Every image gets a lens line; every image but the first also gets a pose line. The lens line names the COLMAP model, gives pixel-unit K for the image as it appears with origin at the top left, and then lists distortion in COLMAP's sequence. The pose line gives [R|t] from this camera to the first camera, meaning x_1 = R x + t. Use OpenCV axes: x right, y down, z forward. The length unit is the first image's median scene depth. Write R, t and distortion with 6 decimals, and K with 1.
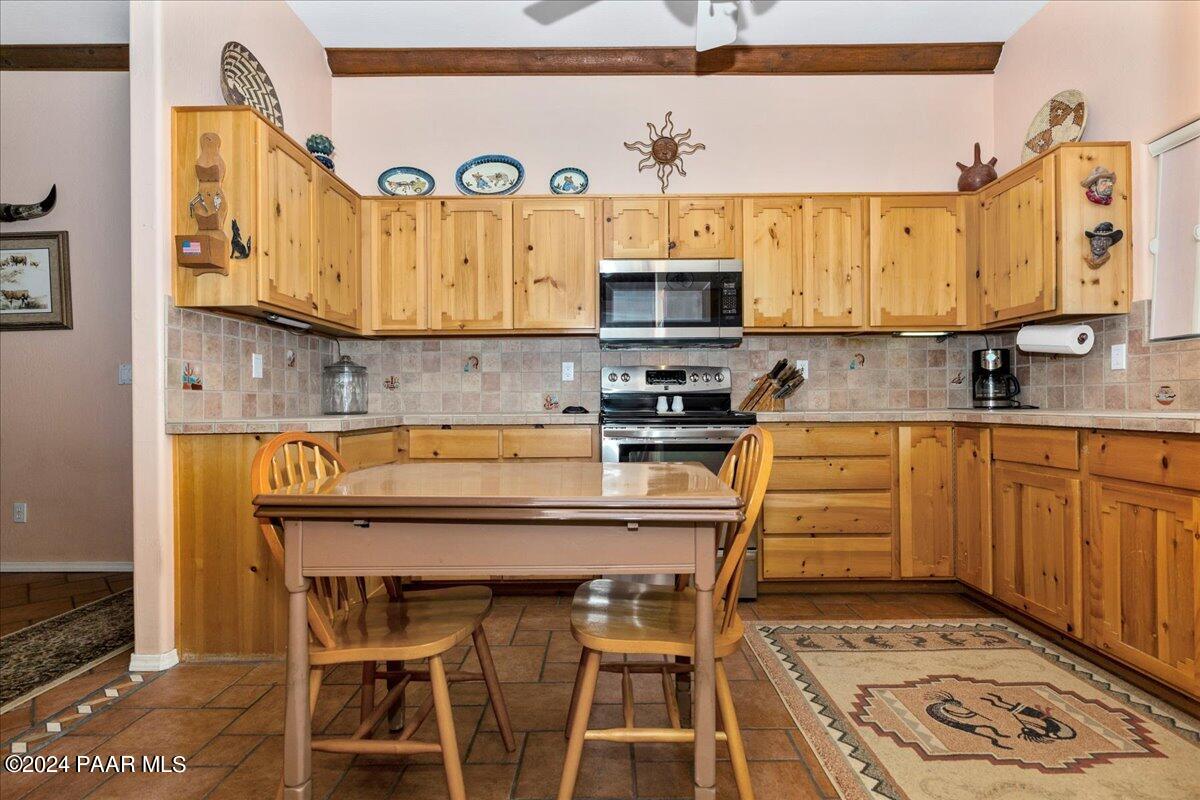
lens RADIAL K [[584.6, 0, 600.0], [0, 584.6, 400.0], [0, 0, 1]] dist [0.000378, 0.000129]
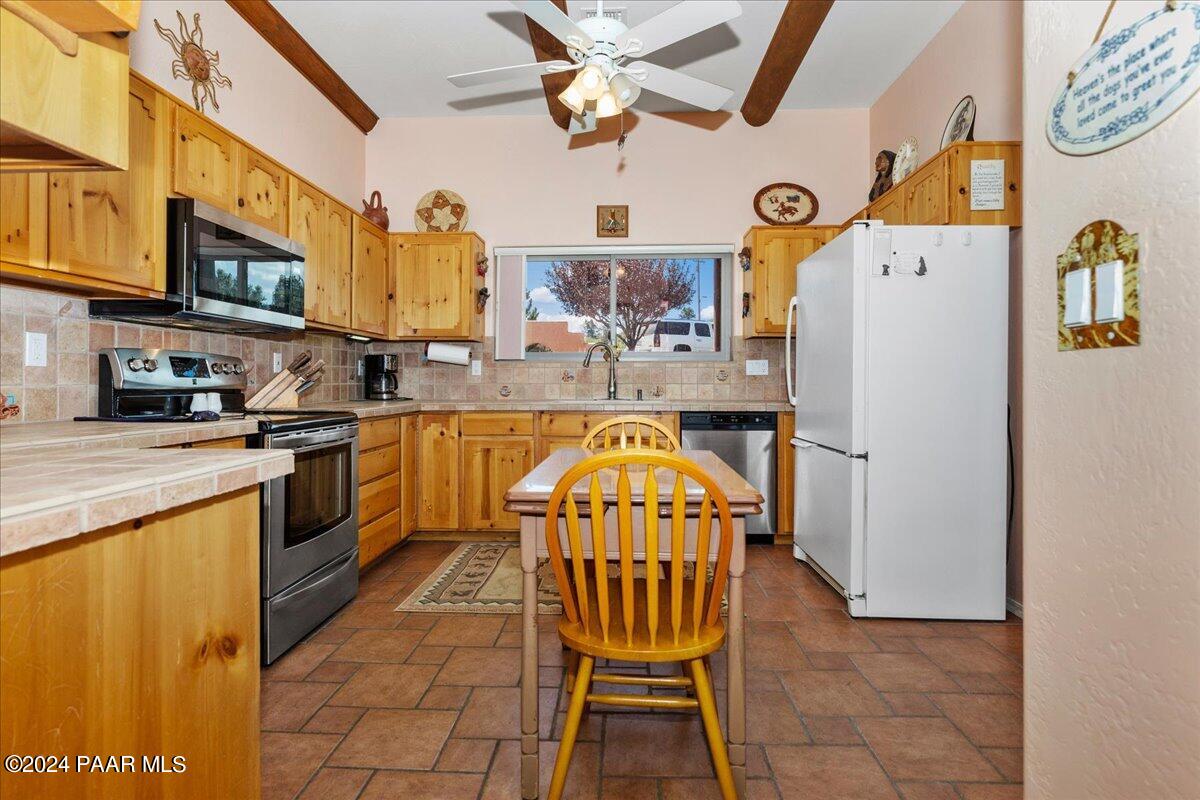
lens RADIAL K [[604.3, 0, 598.6], [0, 604.3, 385.5], [0, 0, 1]] dist [-0.000403, -0.000243]
pose [[0.045105, 0.002866, 0.998978, -0.825059], [-0.005794, 0.999980, -0.002607, -0.021616], [-0.998965, -0.005670, 0.045121, 0.587299]]
